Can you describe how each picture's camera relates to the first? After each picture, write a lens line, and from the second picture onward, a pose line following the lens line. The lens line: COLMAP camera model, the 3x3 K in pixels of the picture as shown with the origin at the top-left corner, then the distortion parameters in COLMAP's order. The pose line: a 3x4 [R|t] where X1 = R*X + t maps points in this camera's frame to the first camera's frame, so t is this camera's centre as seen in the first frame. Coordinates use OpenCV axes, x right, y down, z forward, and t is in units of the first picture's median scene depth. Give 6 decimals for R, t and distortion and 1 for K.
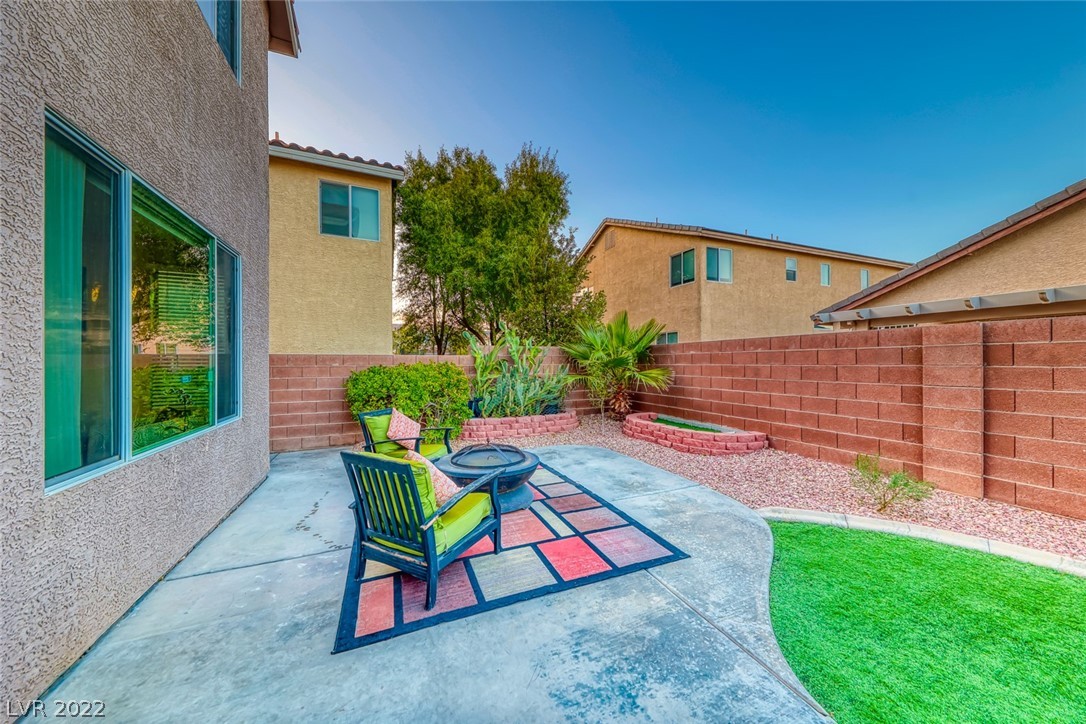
lens RADIAL K [[374.1, 0, 545.3], [0, 374.1, 359.9], [0, 0, 1]] dist [0.015106, -0.000388]
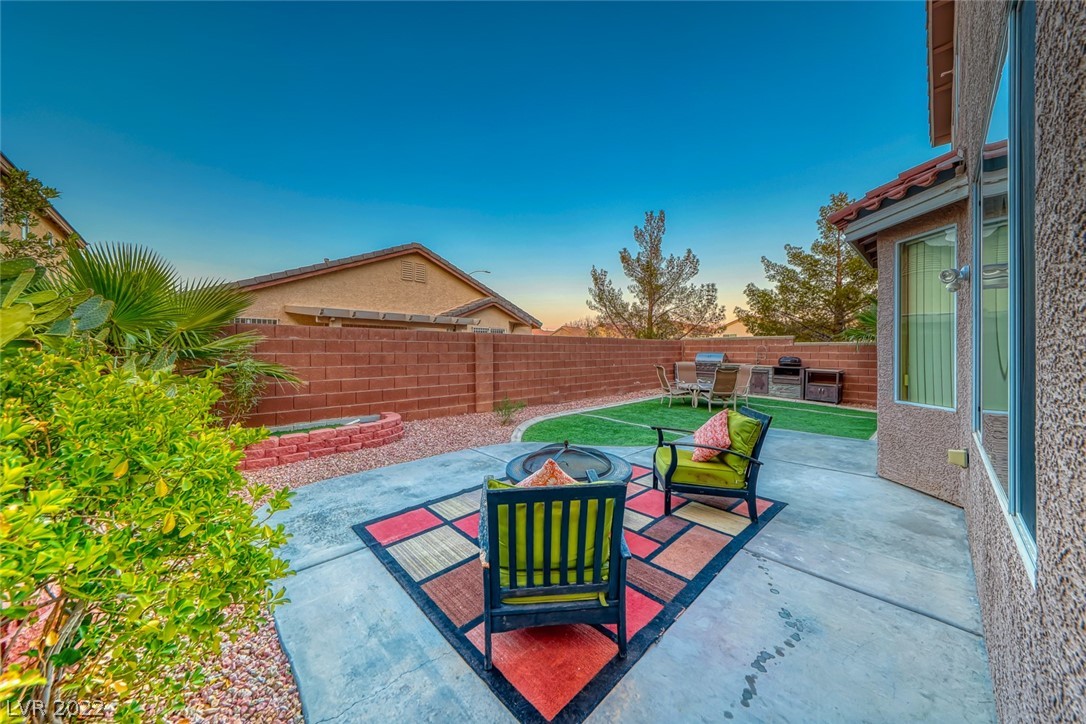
lens RADIAL K [[374.1, 0, 532.4], [0, 374.1, 352.1], [0, 0, 1]] dist [0.015106, -0.000388]
pose [[-0.334120, -0.000006, 0.942531, -0.809338], [-0.006741, 0.999974, -0.002383, 0.012745], [-0.942506, -0.007150, -0.334111, 1.199941]]
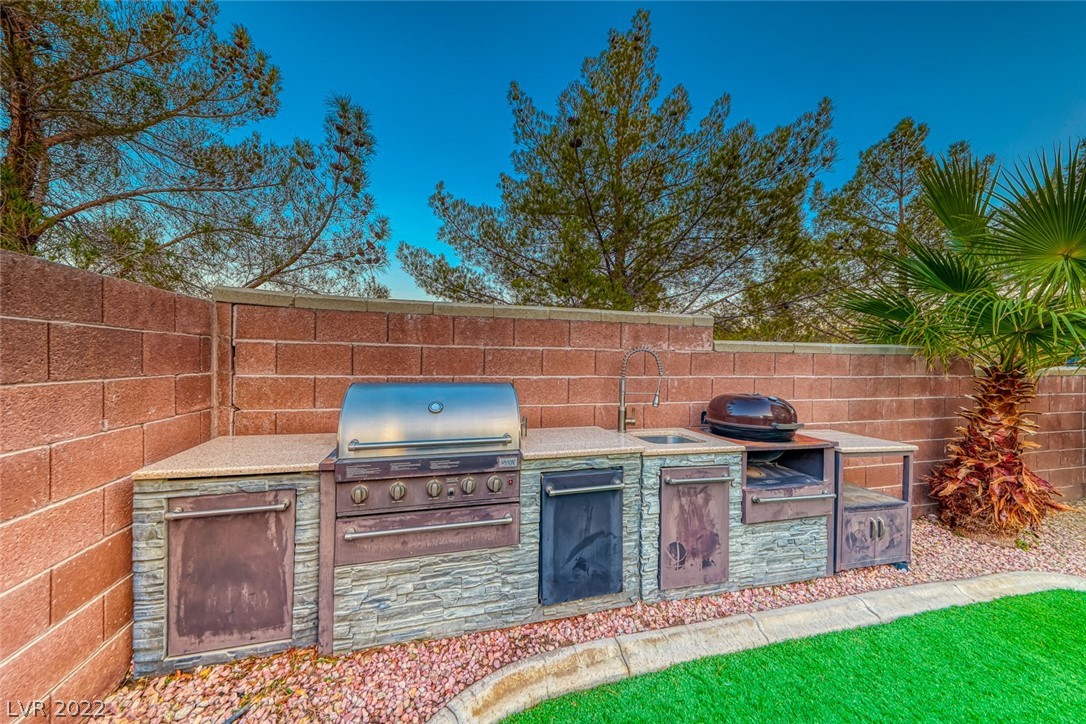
lens RADIAL K [[374.1, 0, 545.2], [0, 374.1, 361.6], [0, 0, 1]] dist [0.015106, -0.000388]
pose [[-0.991388, -0.001854, 0.130941, 1.223842], [-0.003463, 0.999921, -0.012068, -0.020042], [-0.130909, -0.012418, -0.991317, -0.582520]]
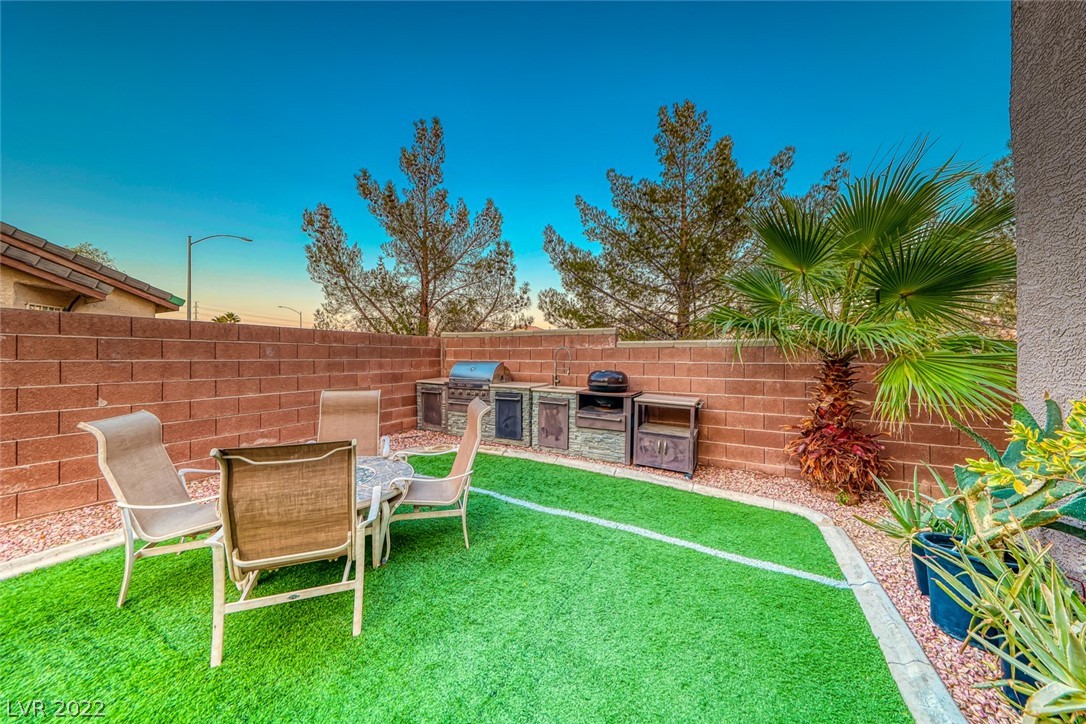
lens RADIAL K [[374.1, 0, 535.0], [0, 374.1, 357.7], [0, 0, 1]] dist [0.015106, -0.000388]
pose [[-0.623262, 0.003658, 0.782004, 0.189622], [-0.007353, 0.999917, -0.010537, -0.000066], [-0.781978, -0.012318, -0.623184, -0.320735]]
